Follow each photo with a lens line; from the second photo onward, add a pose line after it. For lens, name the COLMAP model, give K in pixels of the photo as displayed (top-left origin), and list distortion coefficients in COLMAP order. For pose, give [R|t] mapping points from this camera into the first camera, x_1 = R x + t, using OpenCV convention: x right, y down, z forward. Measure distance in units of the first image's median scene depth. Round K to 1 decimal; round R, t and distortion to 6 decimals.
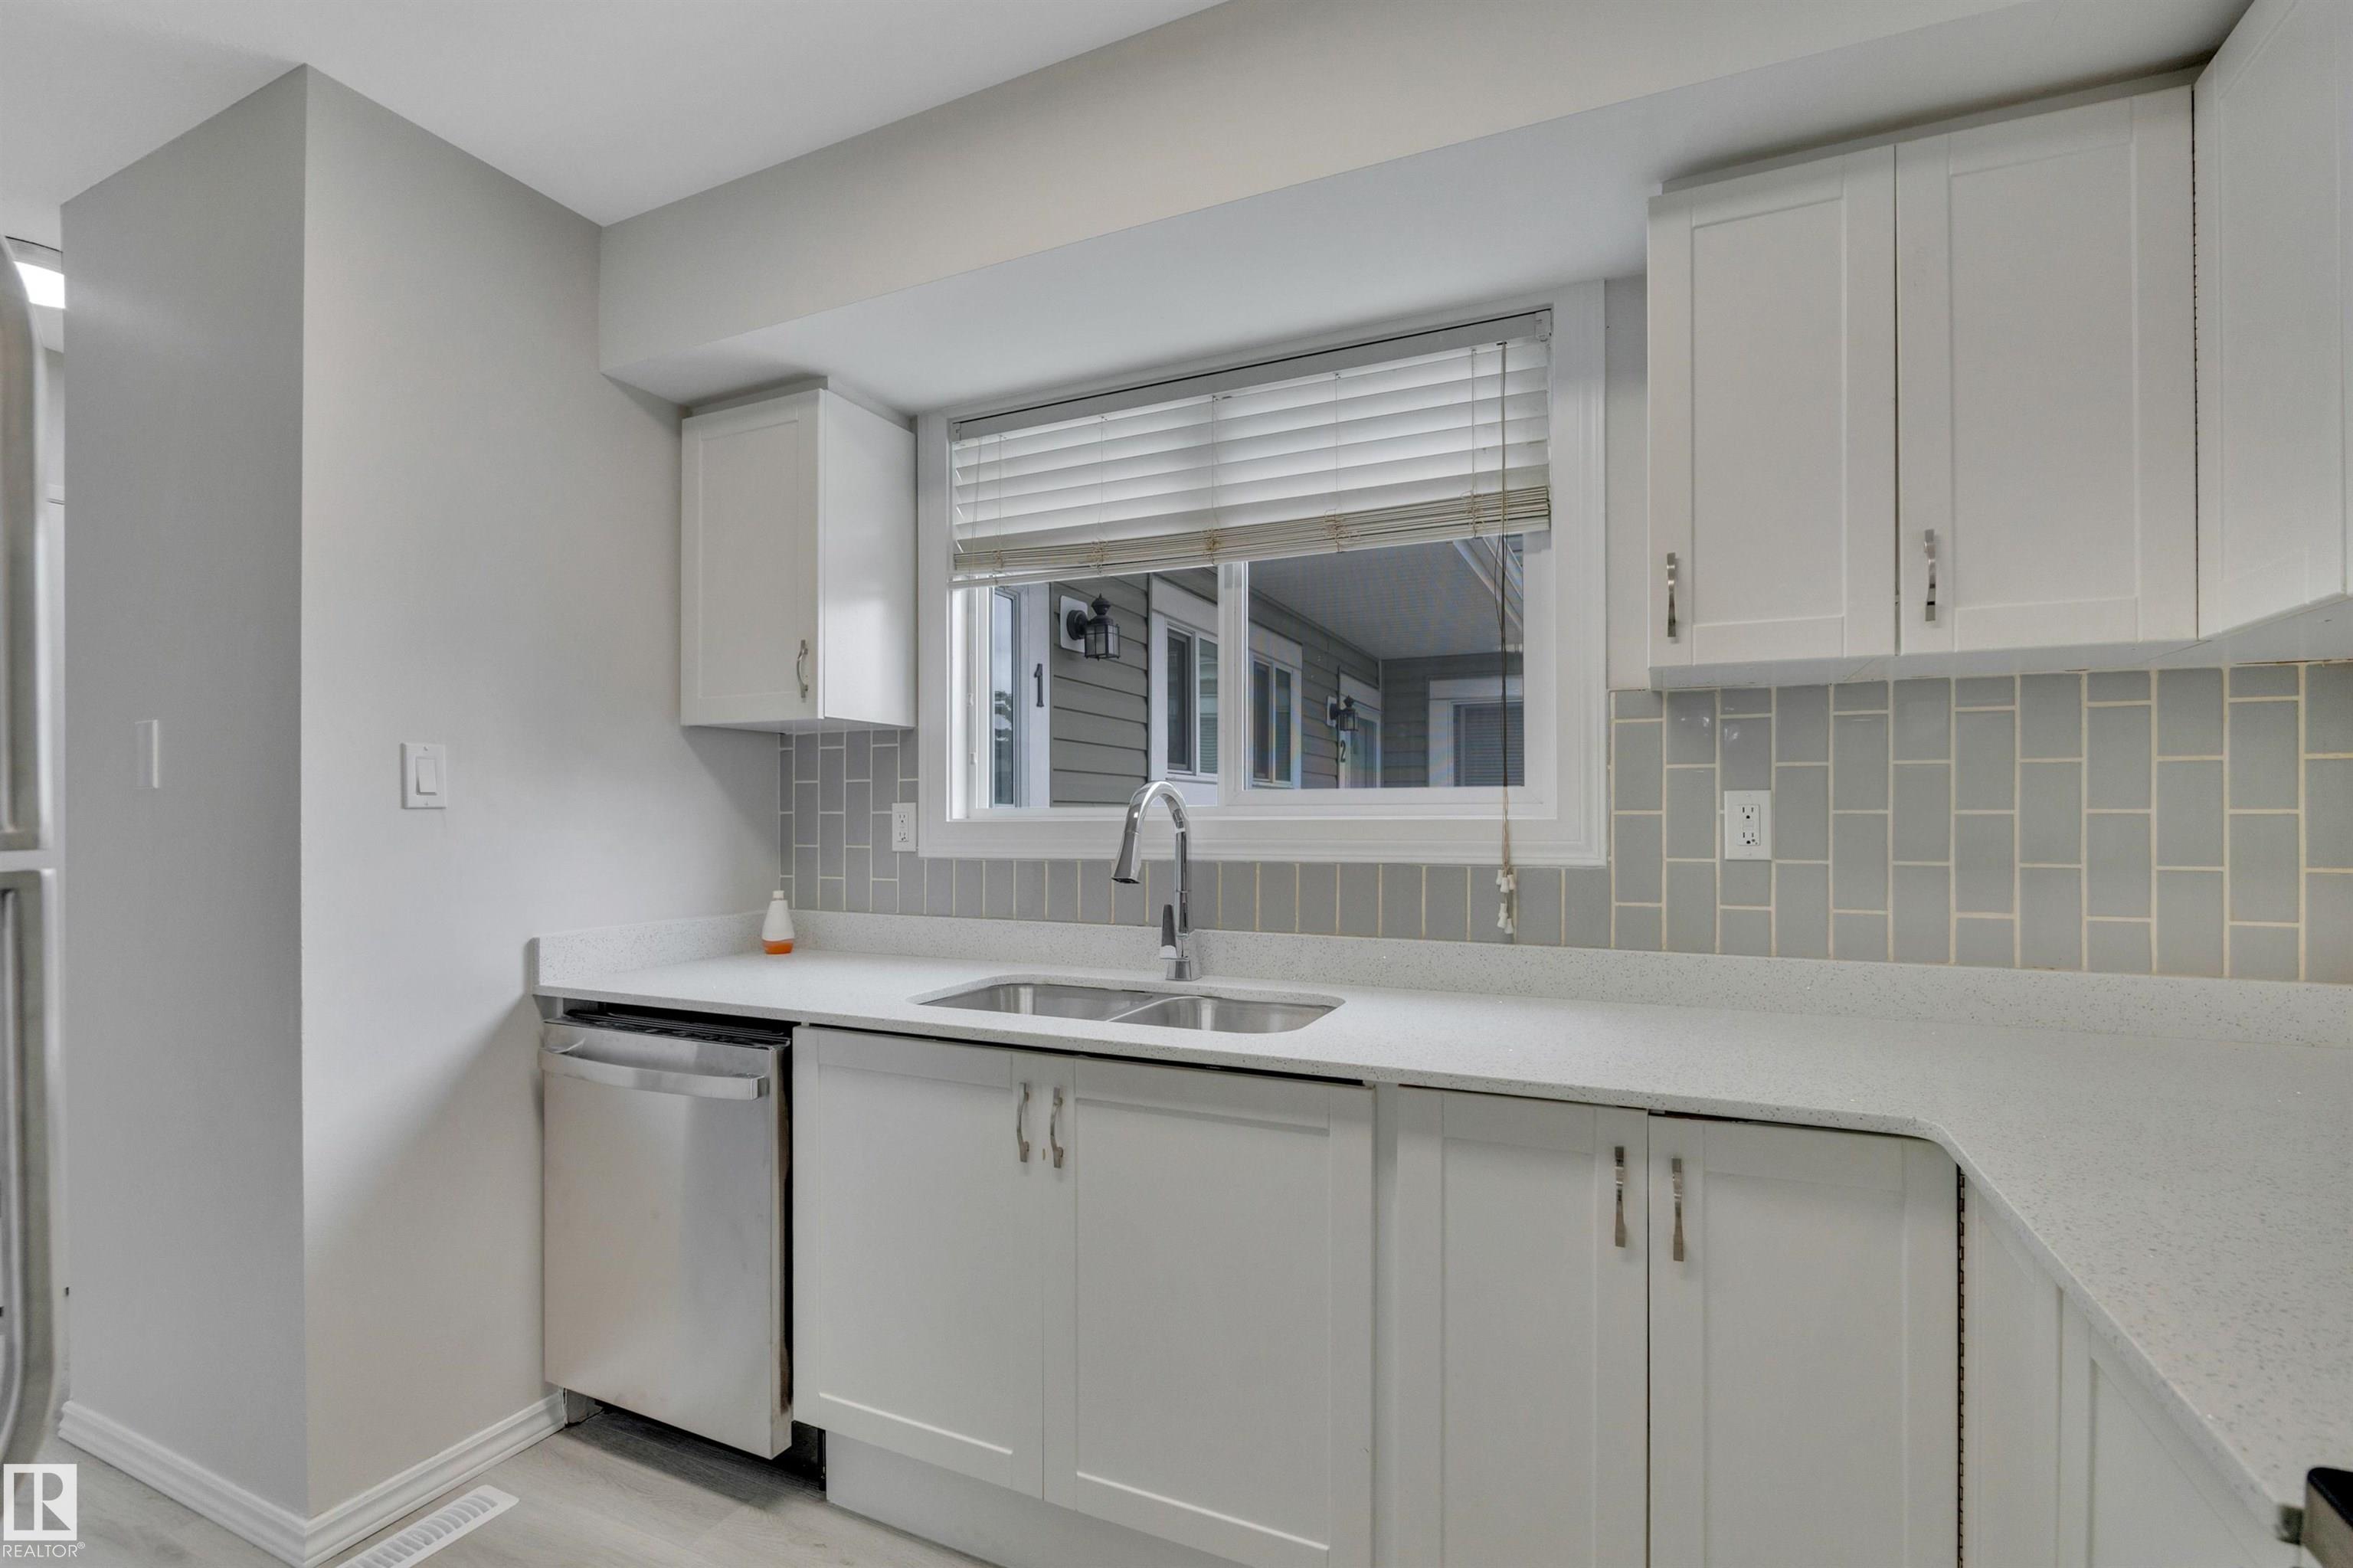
lens RADIAL K [[1051.7, 0, 1156.5], [0, 1051.7, 825.1], [0, 0, 1]] dist [-0.026619, 0.002271]
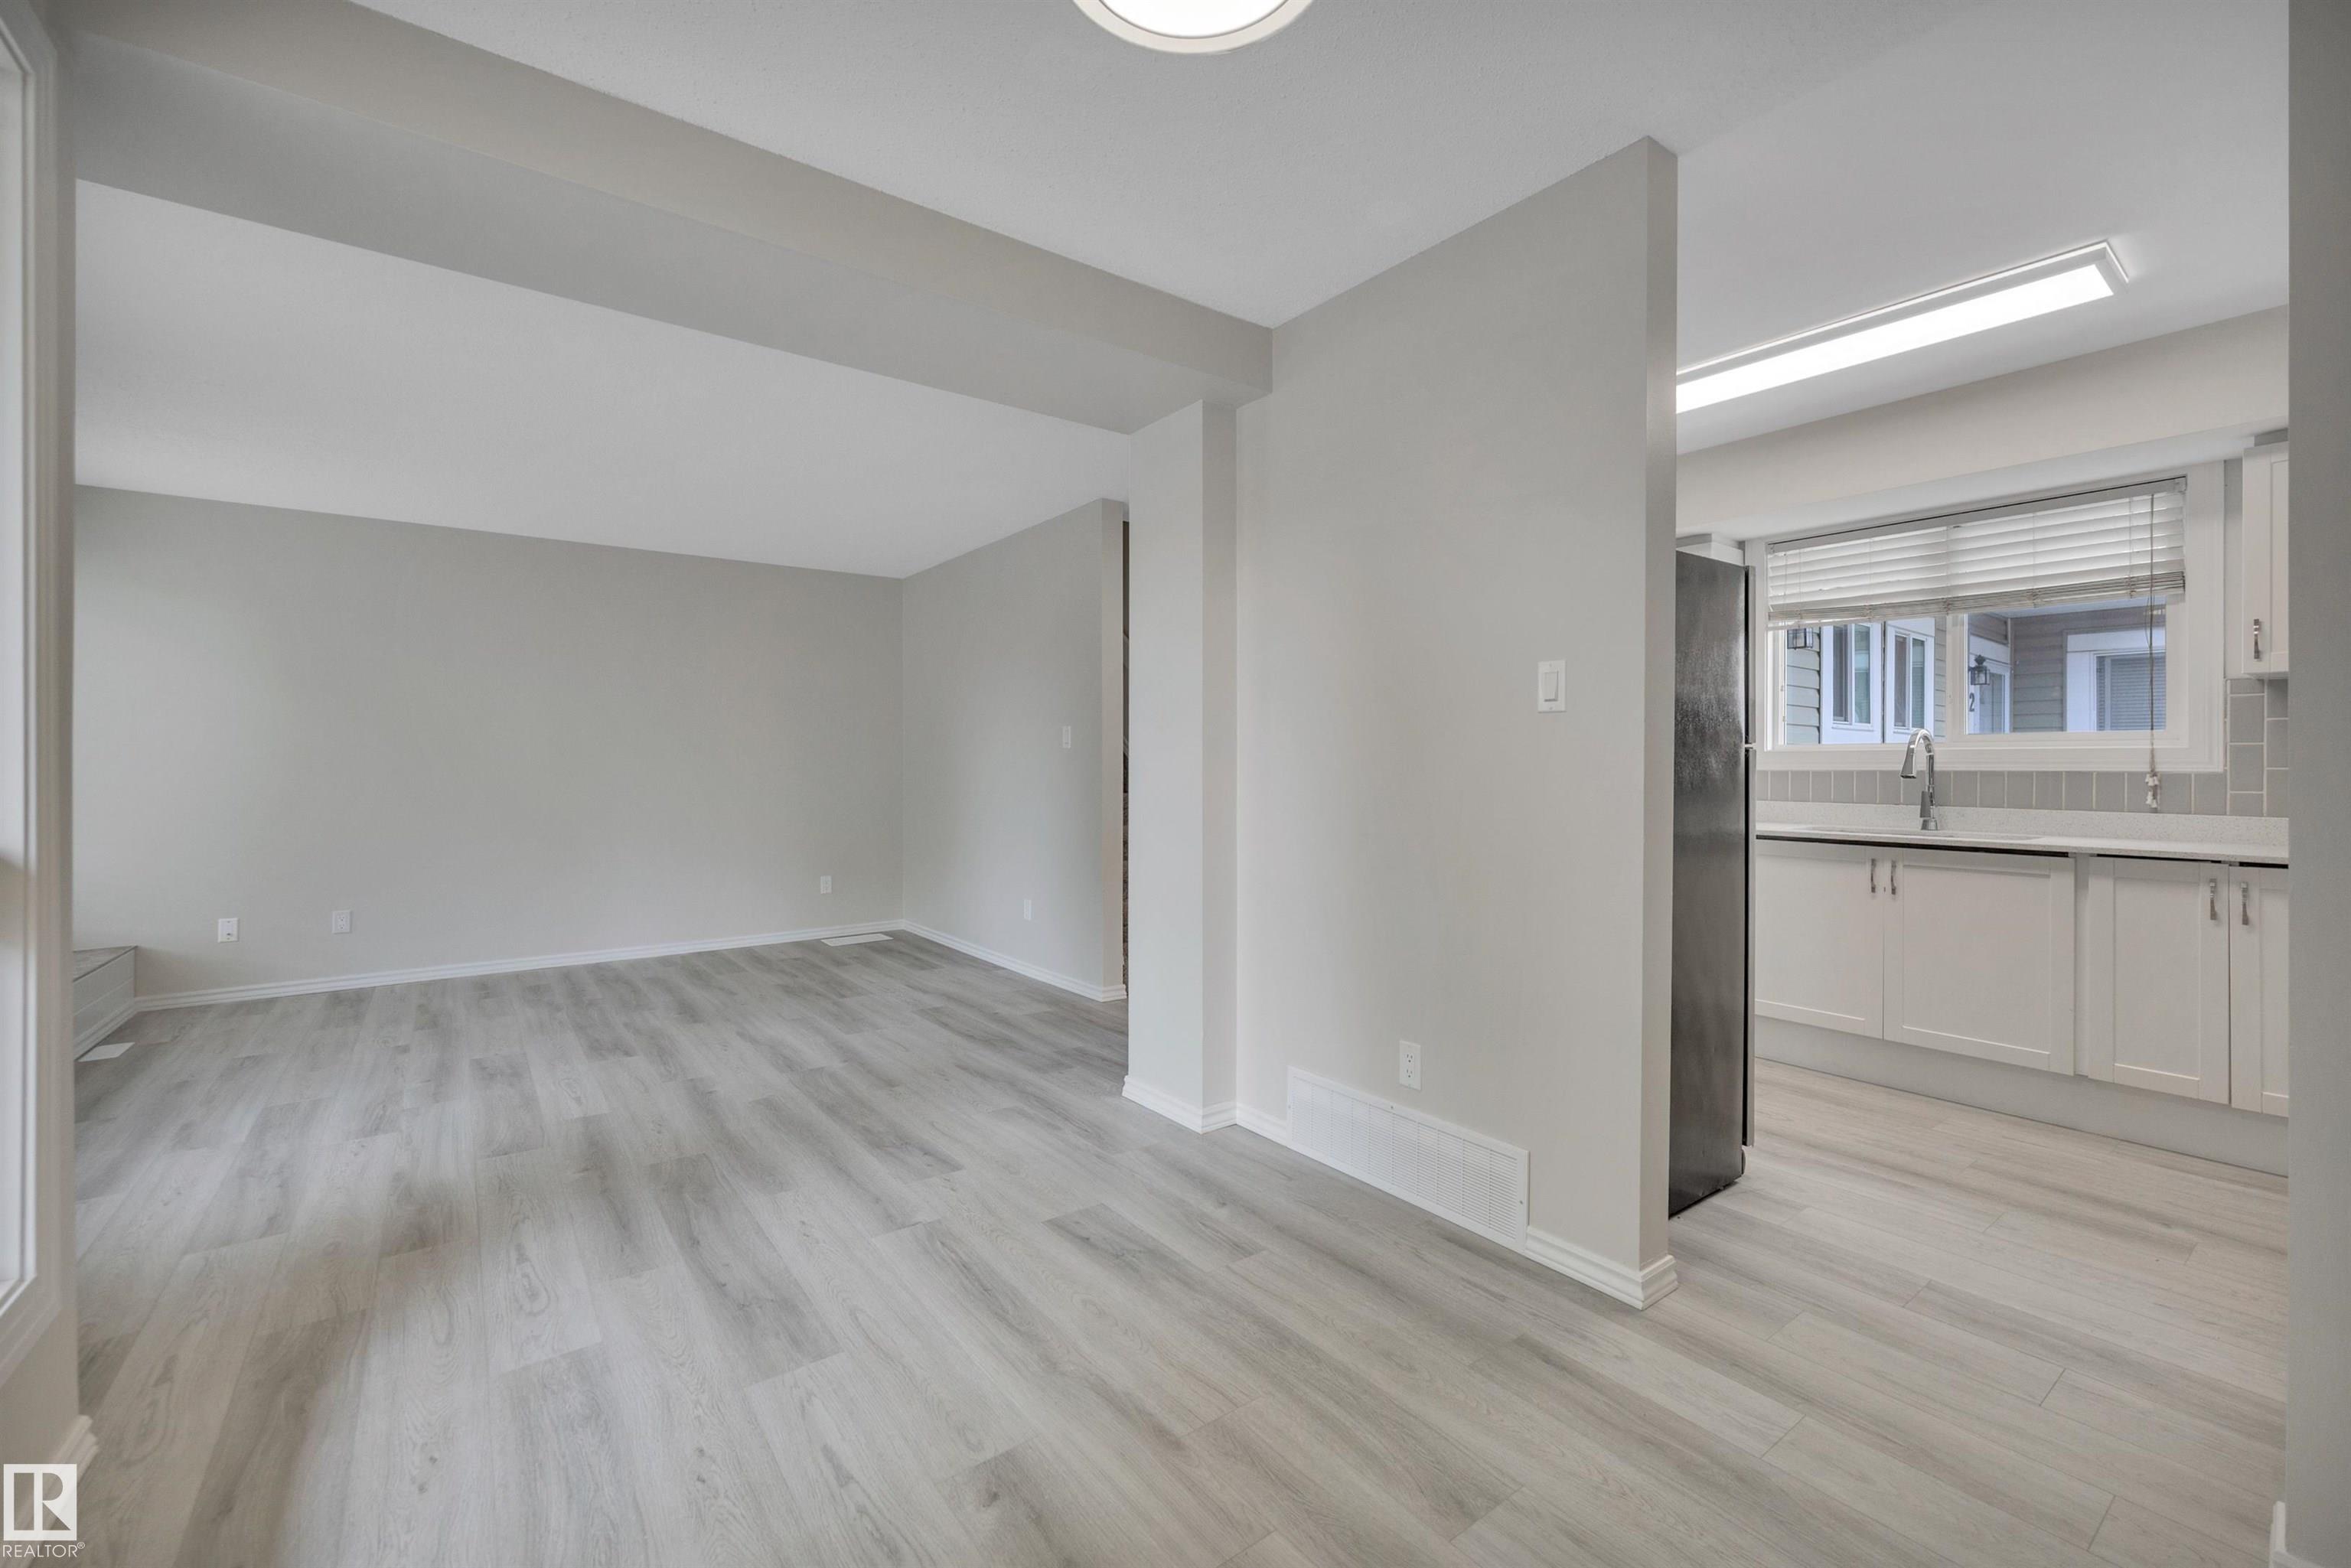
lens RADIAL K [[963.0, 0, 1172.1], [0, 963.0, 766.3], [0, 0, 1]] dist [-0.006339, -0.000936]
pose [[0.884916, 0.006407, -0.465707, -0.425308], [-0.009482, 0.999946, -0.004261, 0.051927], [0.465655, 0.008186, 0.884929, -1.337928]]
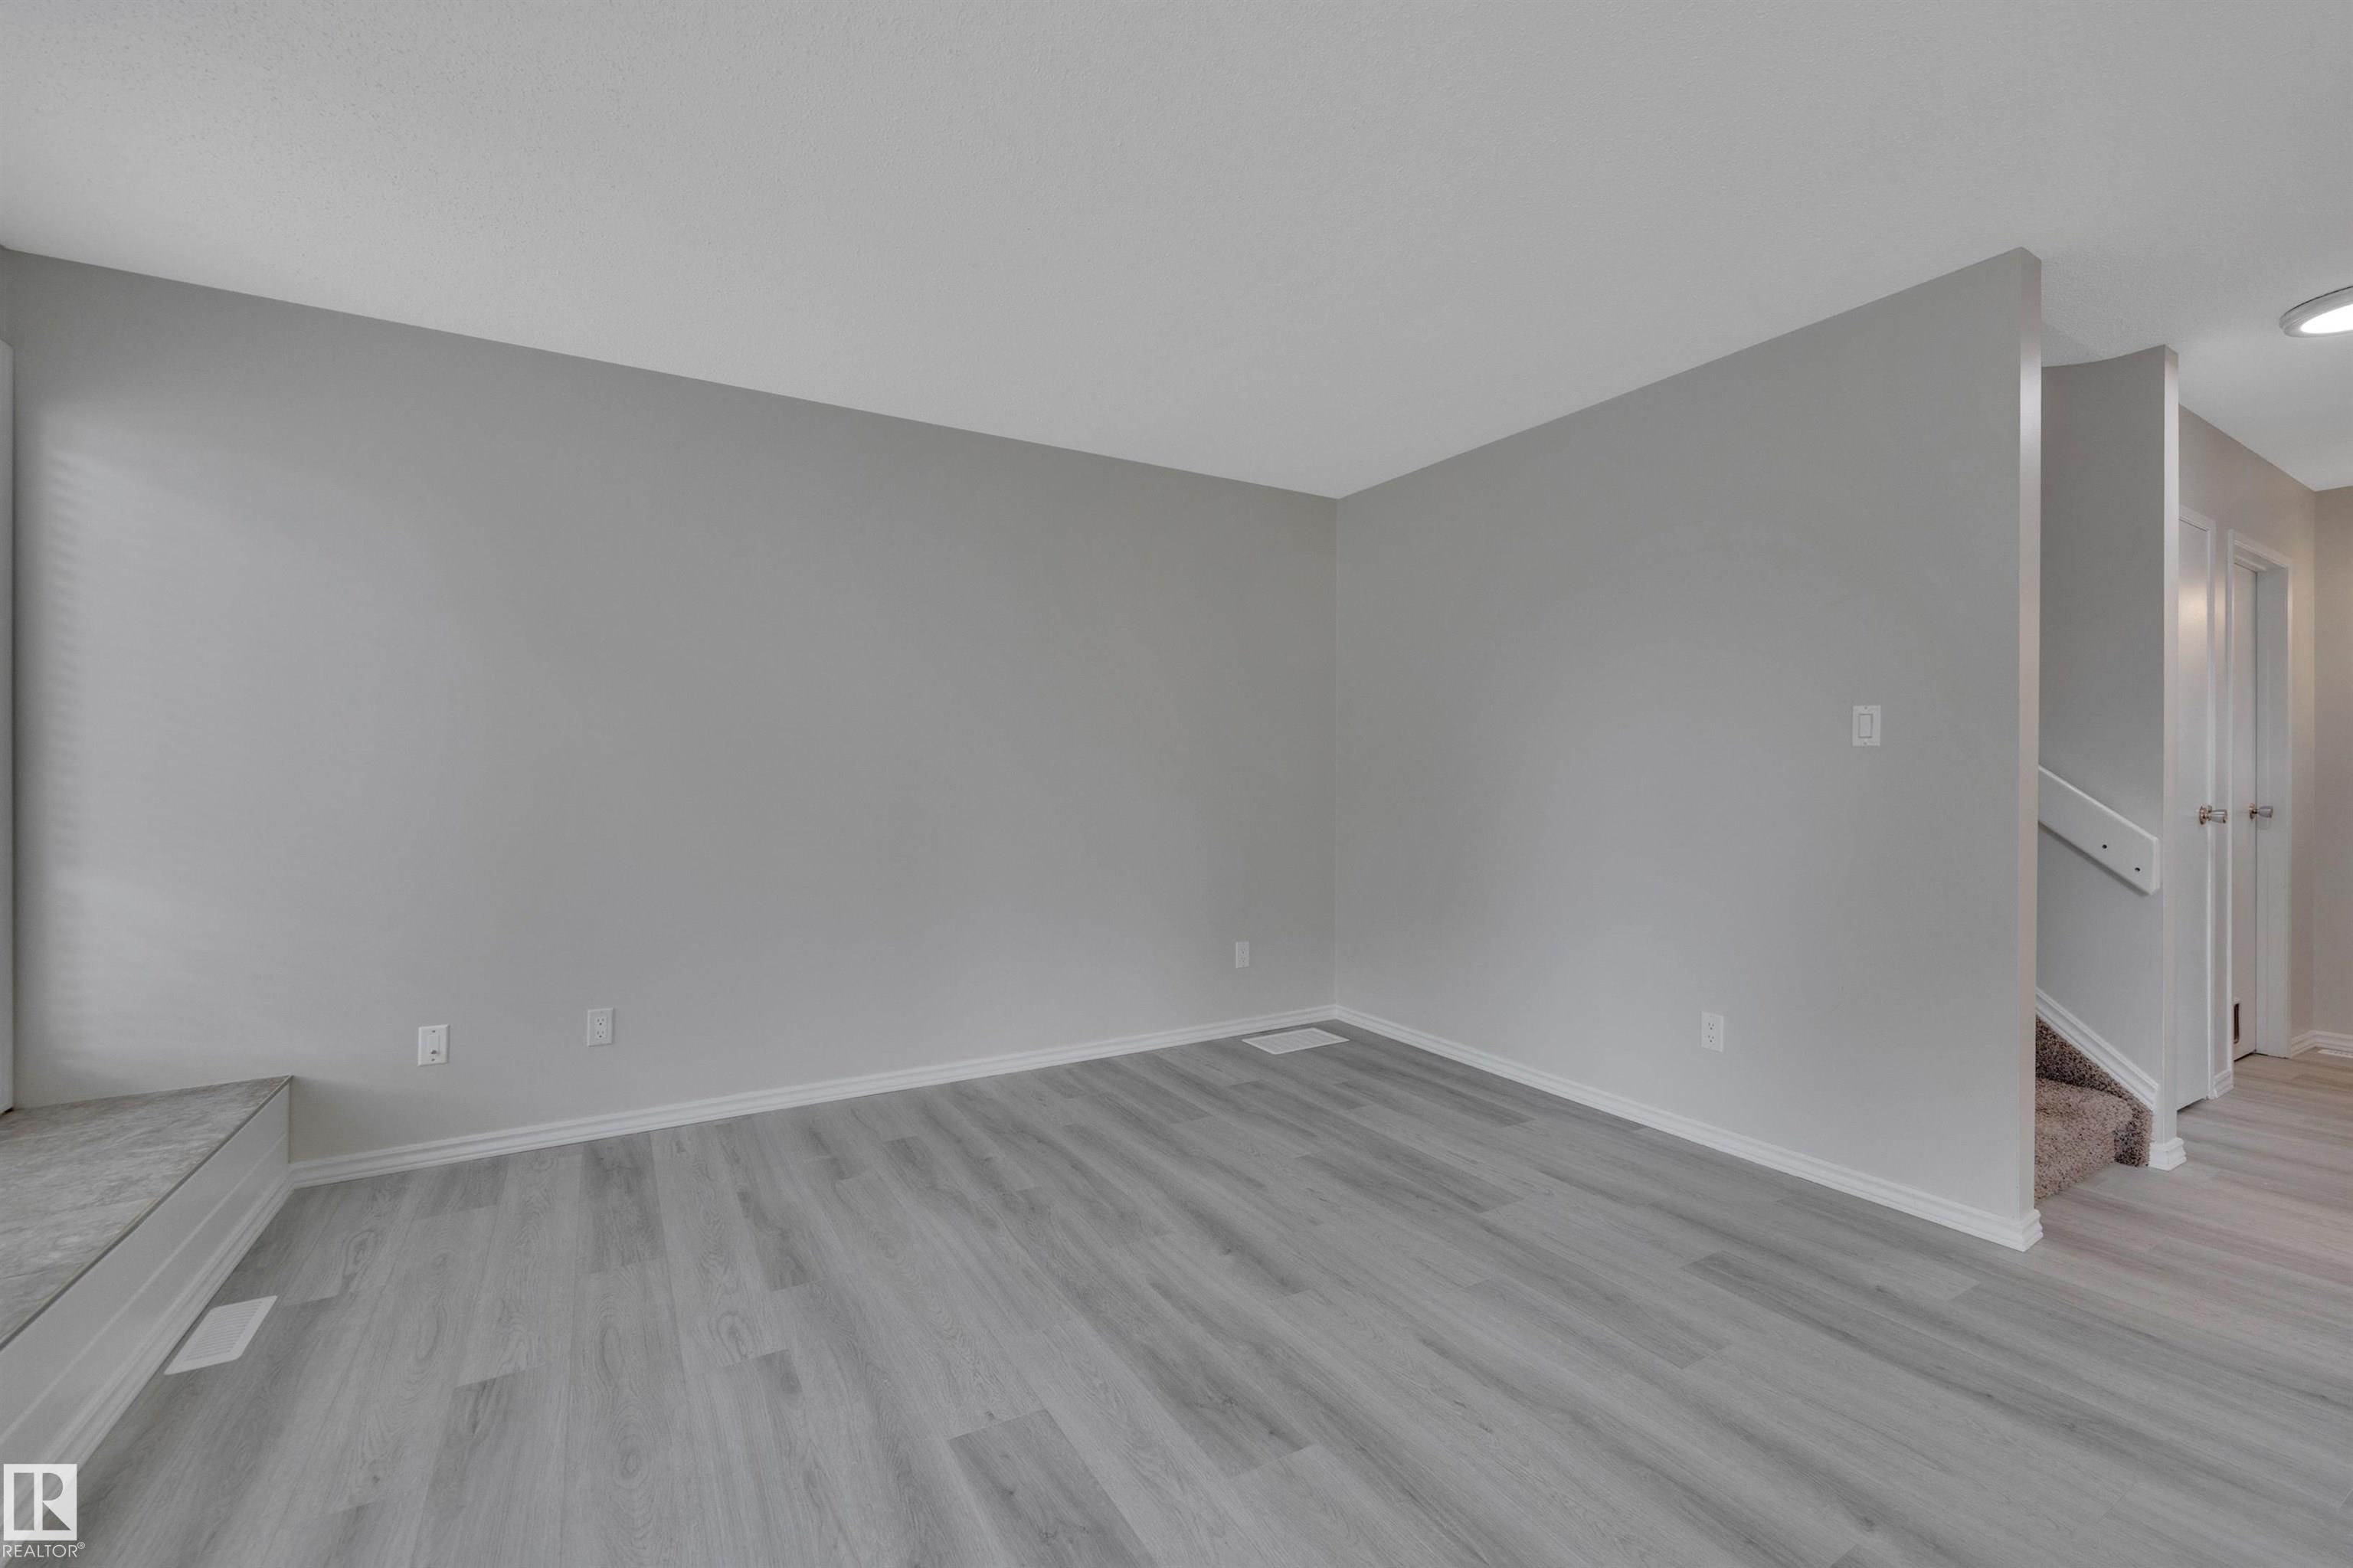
lens RADIAL K [[963.9, 0, 1178.1], [0, 963.9, 784.9], [0, 0, 1]] dist [-0.006339, -0.000936]
pose [[0.830623, 0.018994, -0.556511, -1.935000], [-0.017008, 0.999817, 0.008739, 0.049626], [0.556575, 0.002206, 0.830794, -0.882747]]
